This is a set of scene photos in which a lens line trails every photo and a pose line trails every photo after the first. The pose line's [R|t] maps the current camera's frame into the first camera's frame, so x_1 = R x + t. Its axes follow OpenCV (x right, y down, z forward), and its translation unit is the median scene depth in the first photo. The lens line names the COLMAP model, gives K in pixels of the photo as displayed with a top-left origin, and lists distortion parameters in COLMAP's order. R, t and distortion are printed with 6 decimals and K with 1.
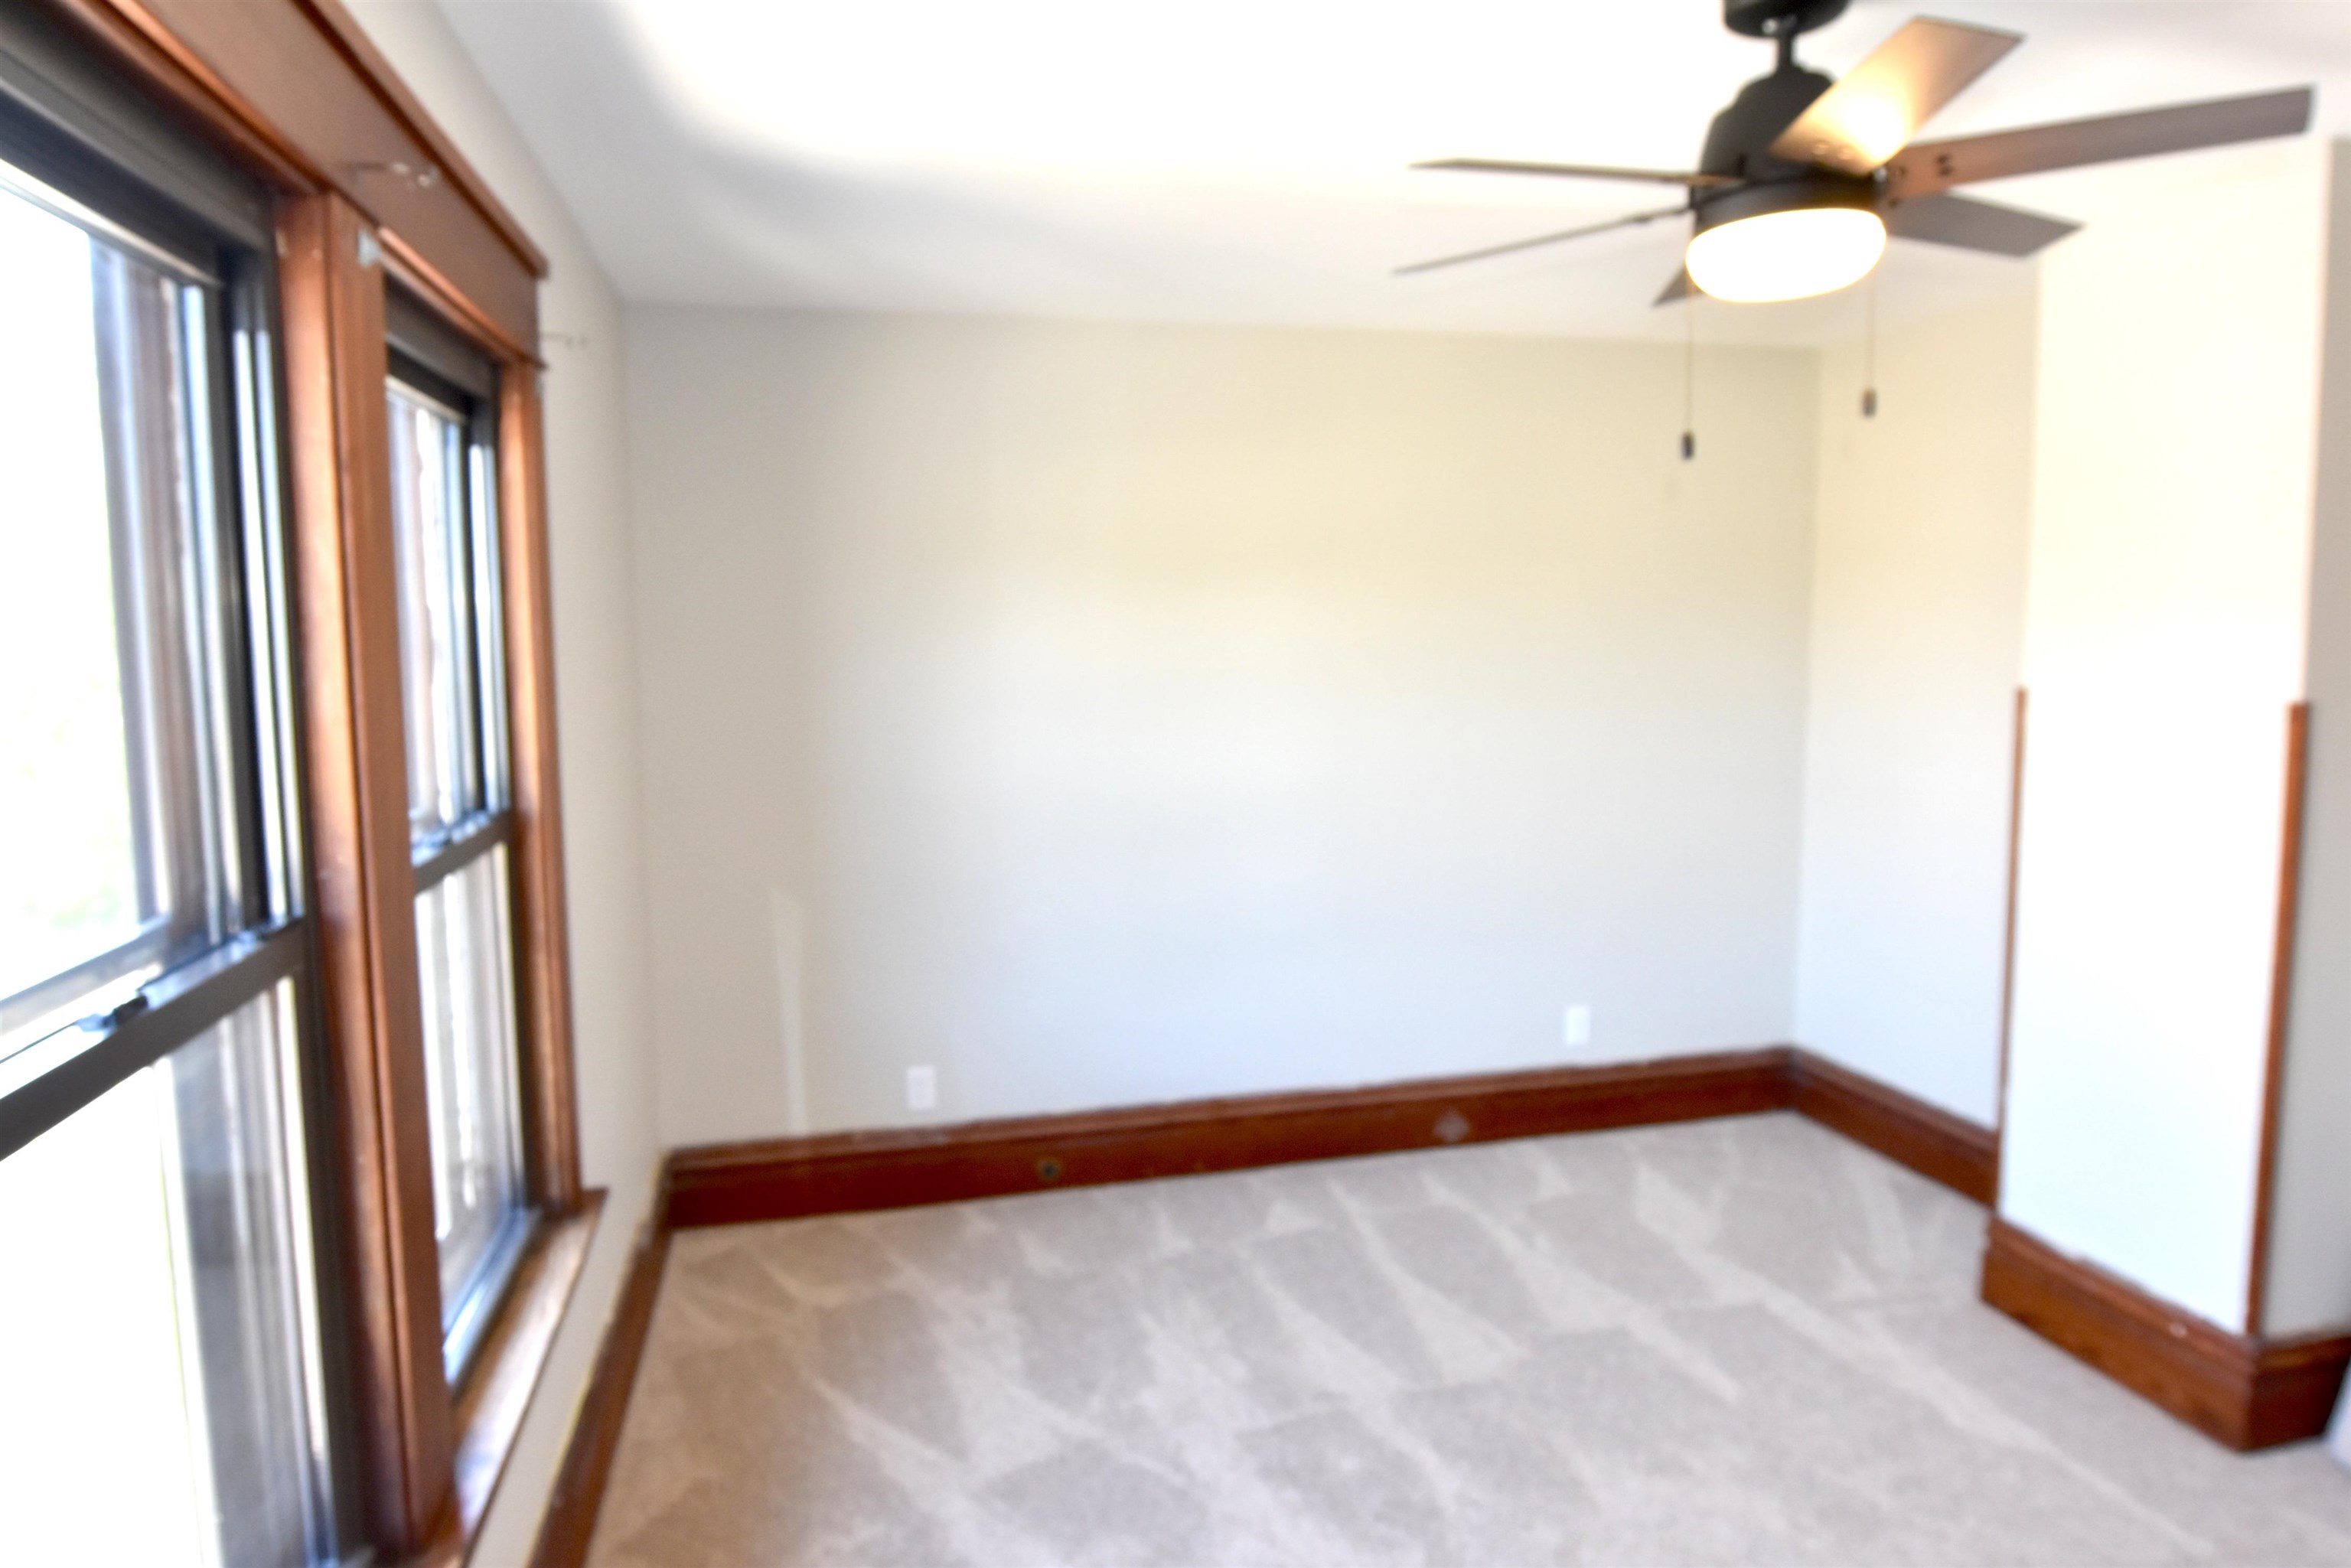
lens RADIAL K [[1416.9, 0, 1187.1], [0, 1416.9, 765.4], [0, 0, 1]] dist [-0.010525, -0.002532]
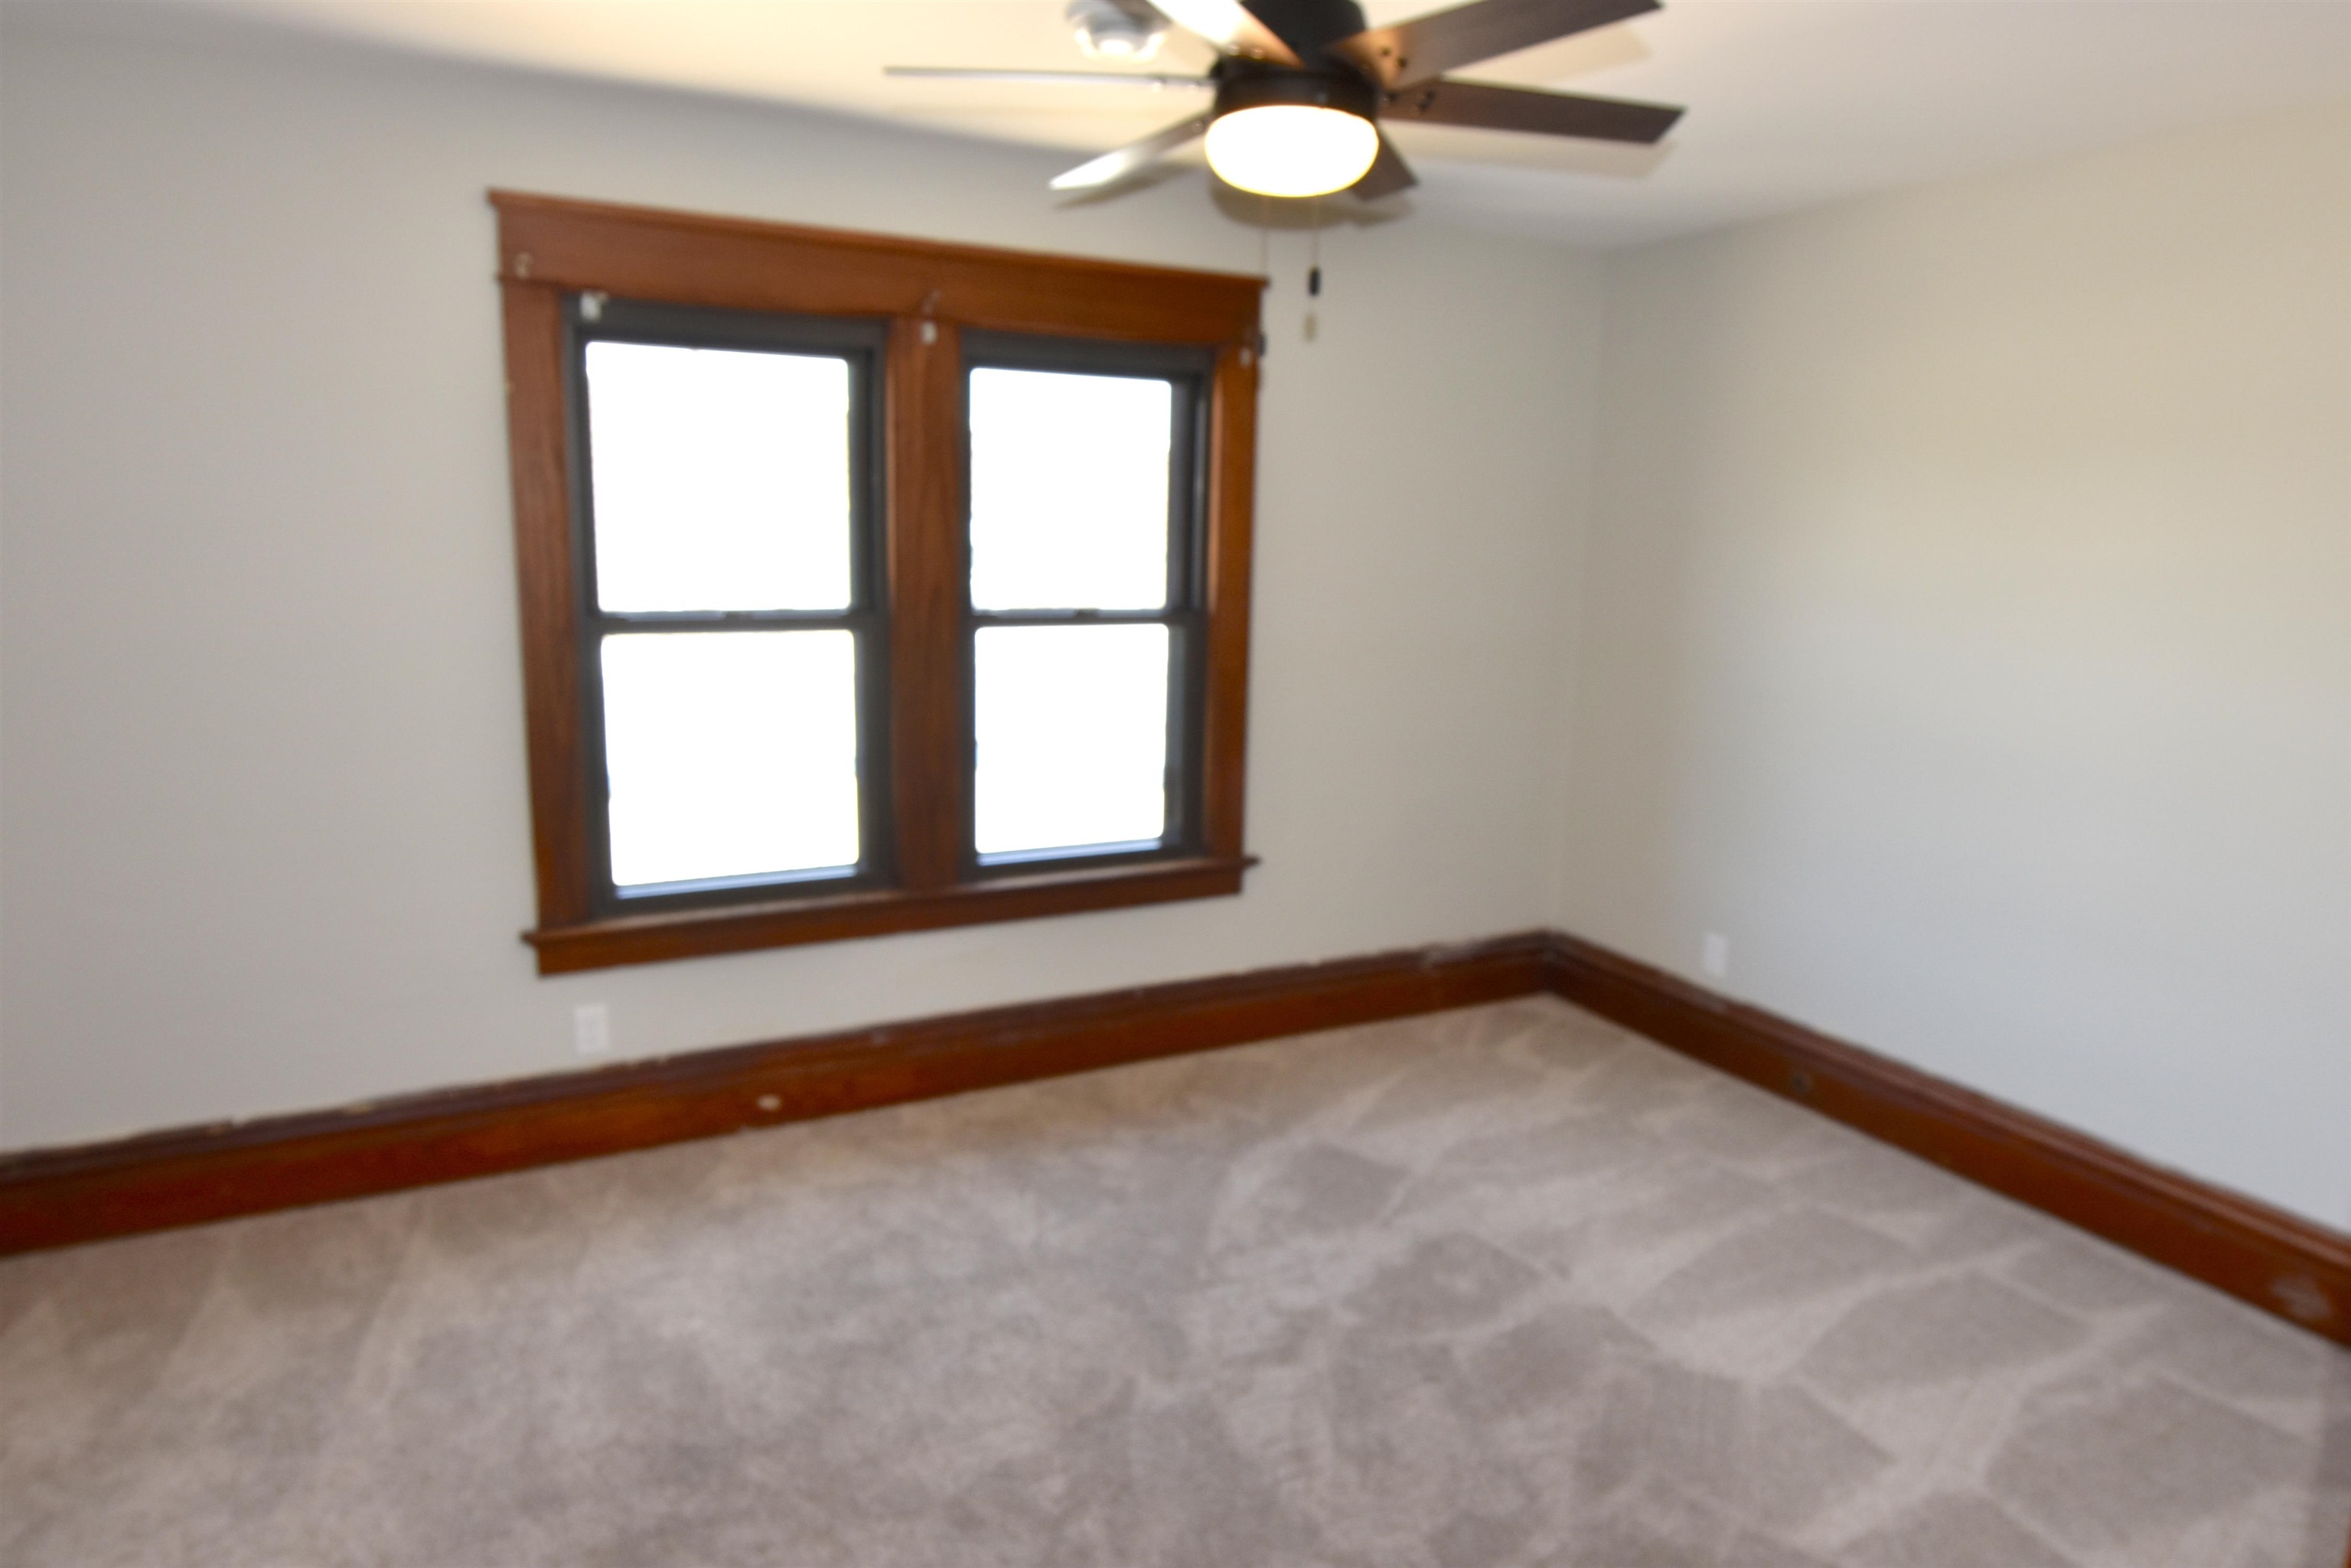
lens RADIAL K [[1416.9, 0, 1187.1], [0, 1416.9, 765.4], [0, 0, 1]] dist [-0.010525, -0.002532]
pose [[0.207219, 0.175536, -0.962417, 0.846679], [-0.114911, 0.981328, 0.154244, -0.040035], [0.971522, 0.078630, 0.223521, 0.406268]]
